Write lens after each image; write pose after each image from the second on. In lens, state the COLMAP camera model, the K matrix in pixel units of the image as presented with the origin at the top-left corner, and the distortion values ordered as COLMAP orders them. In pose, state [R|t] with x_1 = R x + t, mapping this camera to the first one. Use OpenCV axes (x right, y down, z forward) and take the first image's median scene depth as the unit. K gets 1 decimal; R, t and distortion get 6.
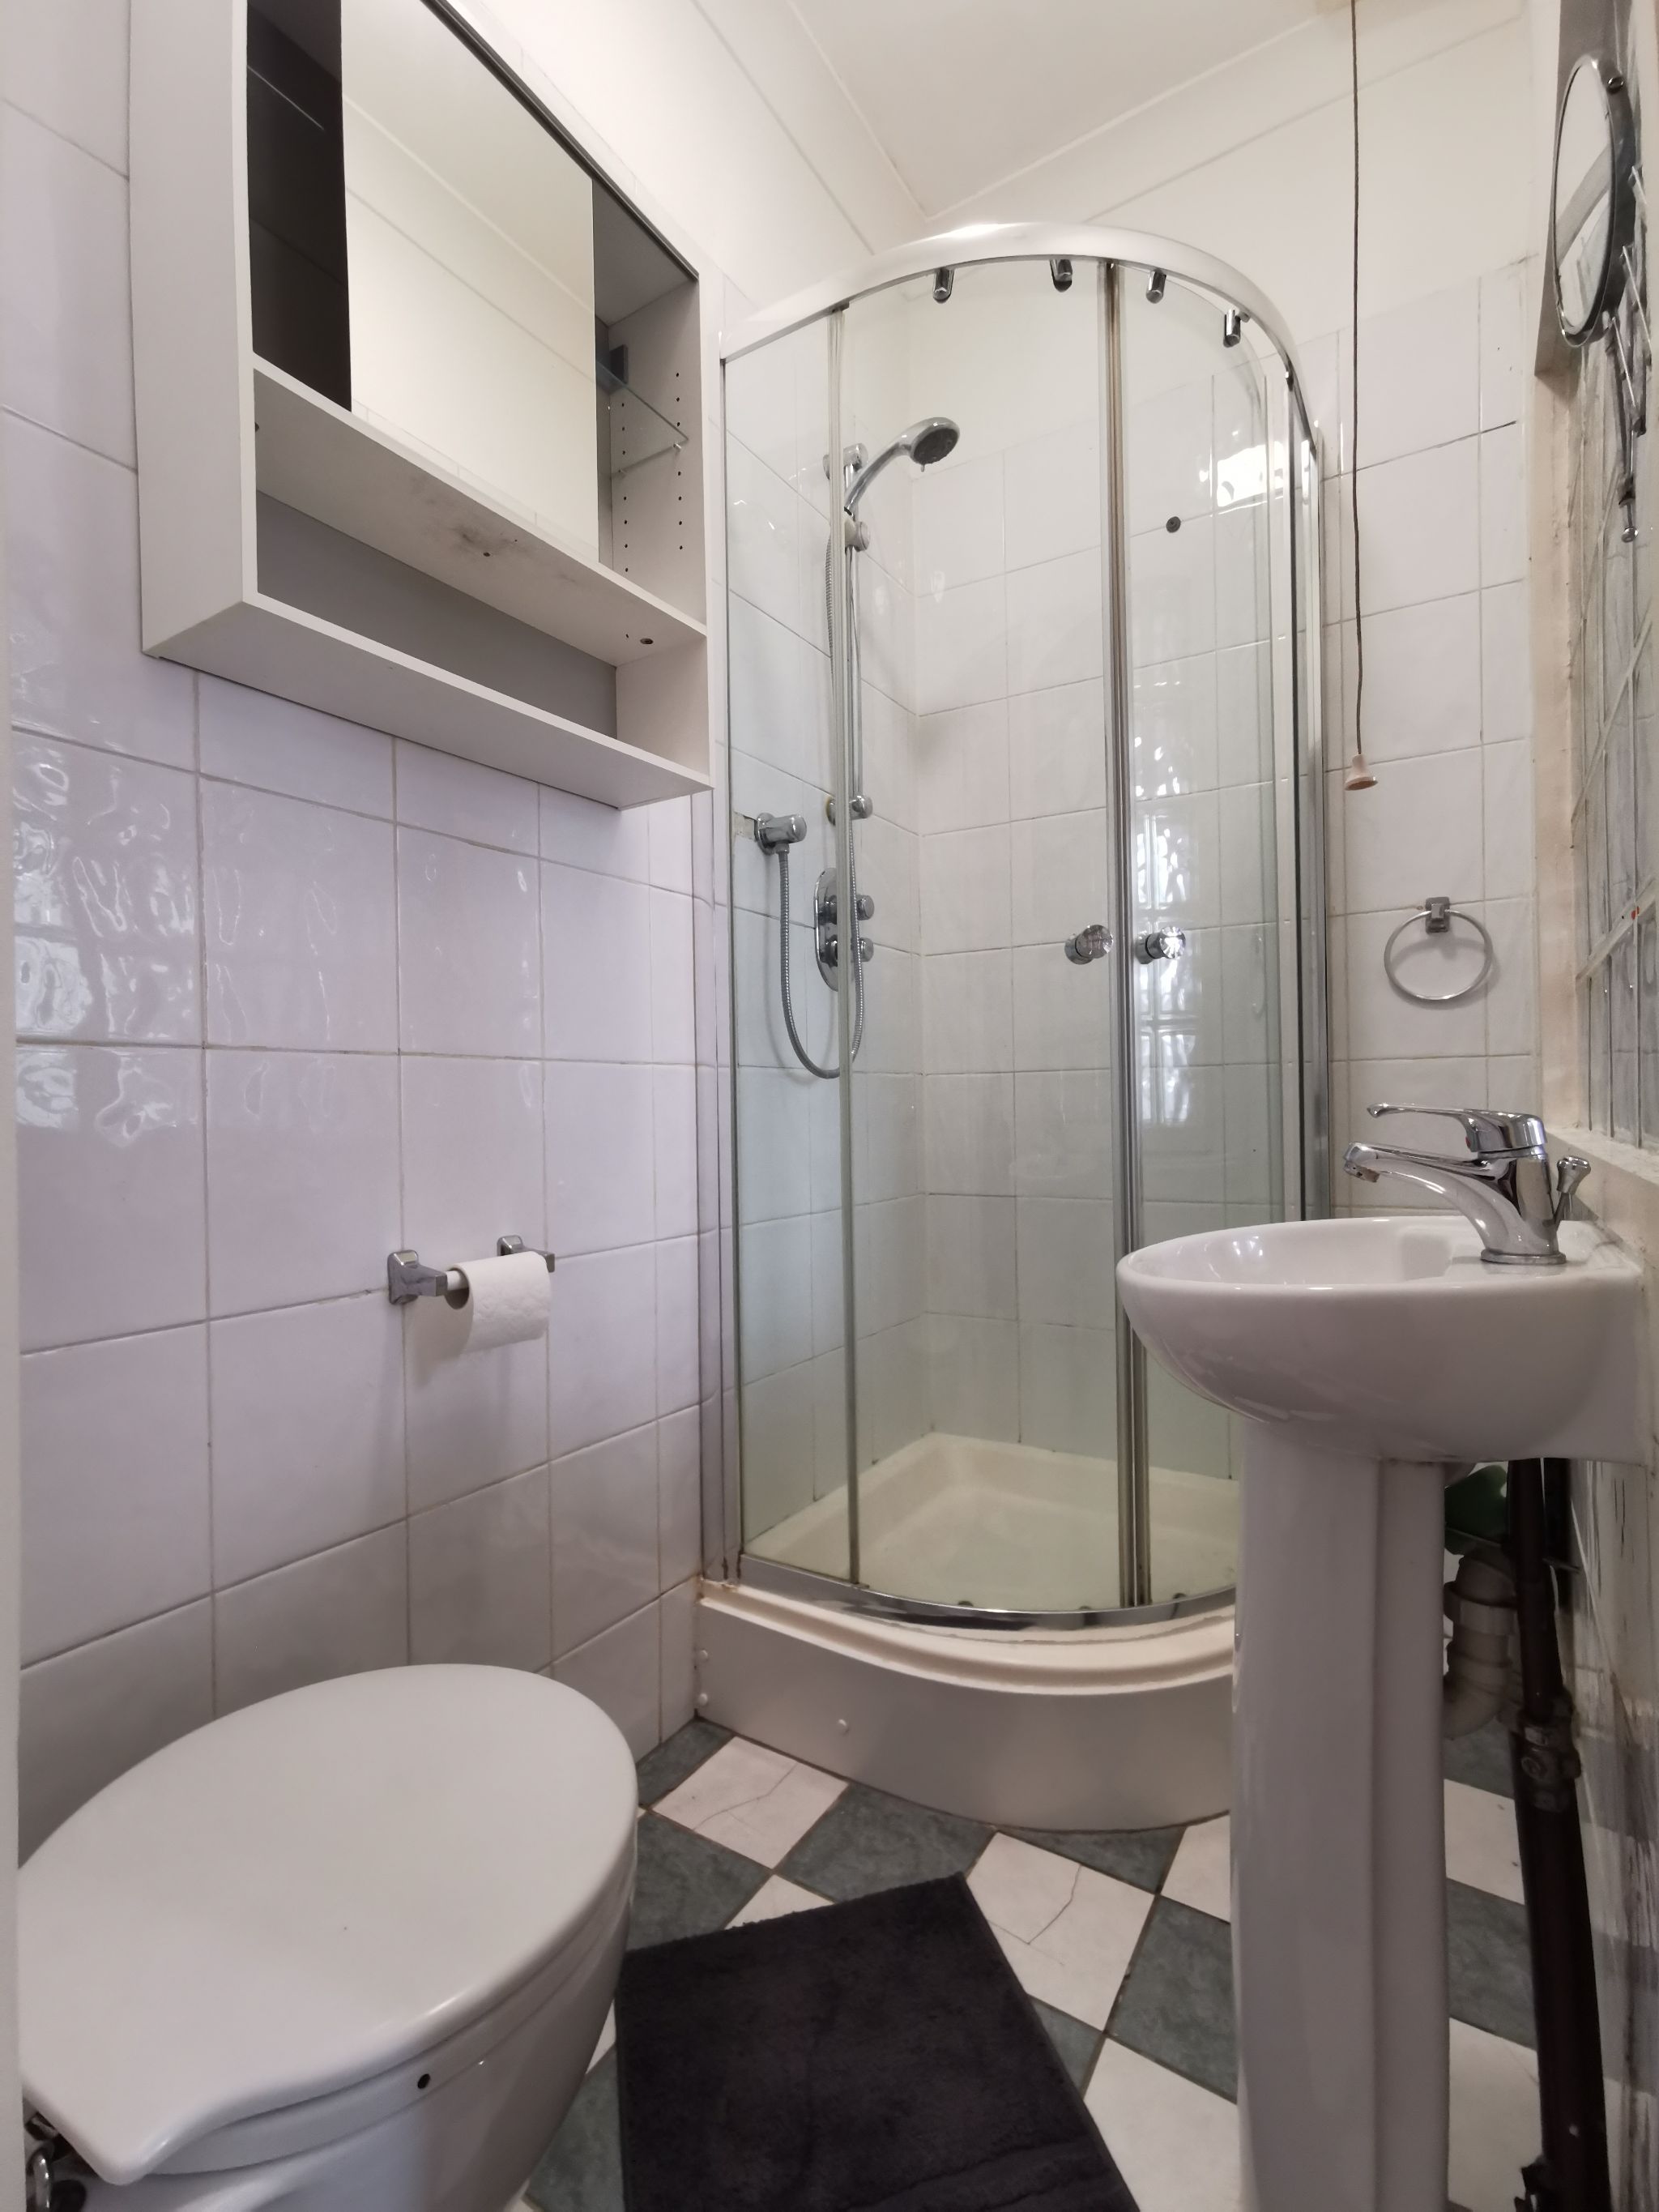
lens RADIAL K [[1011.1, 0, 829.7], [0, 1011.1, 1116.6], [0, 0, 1]] dist [-0.006509, 0.006501]
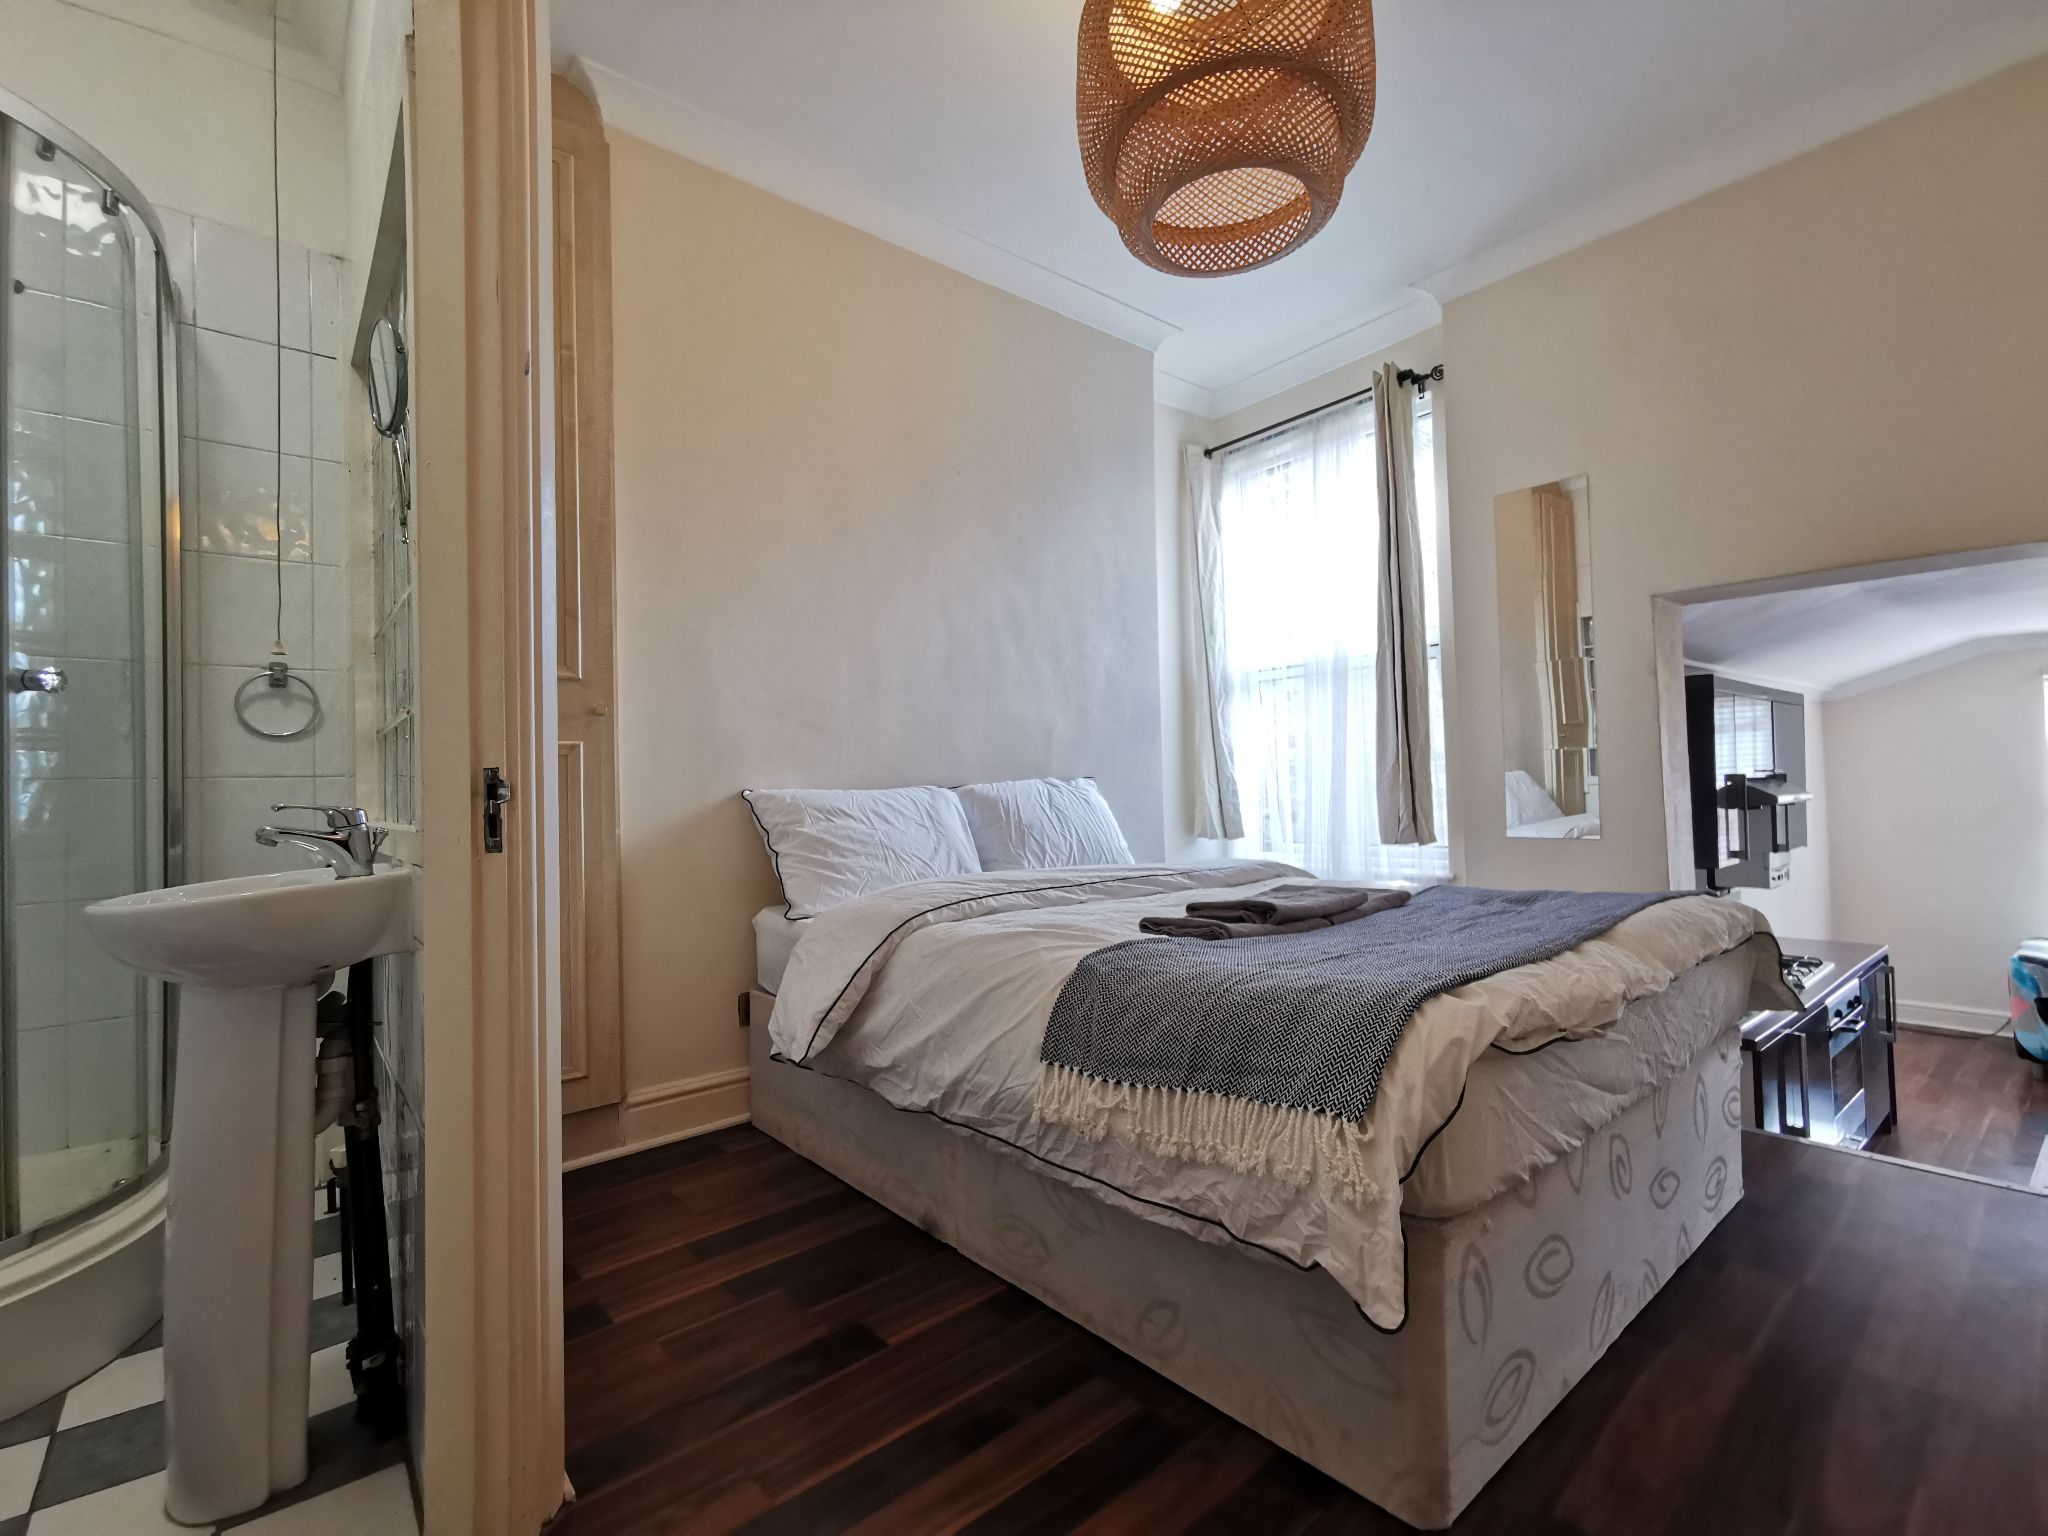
lens RADIAL K [[936.3, 0, 1025.5], [0, 936.3, 776.6], [0, 0, 1]] dist [-0.006509, 0.006501]
pose [[0.313899, 0.028986, 0.949014, -0.368326], [0.024684, 0.998947, -0.038675, 0.021228], [-0.949135, 0.035566, 0.312853, -0.474141]]
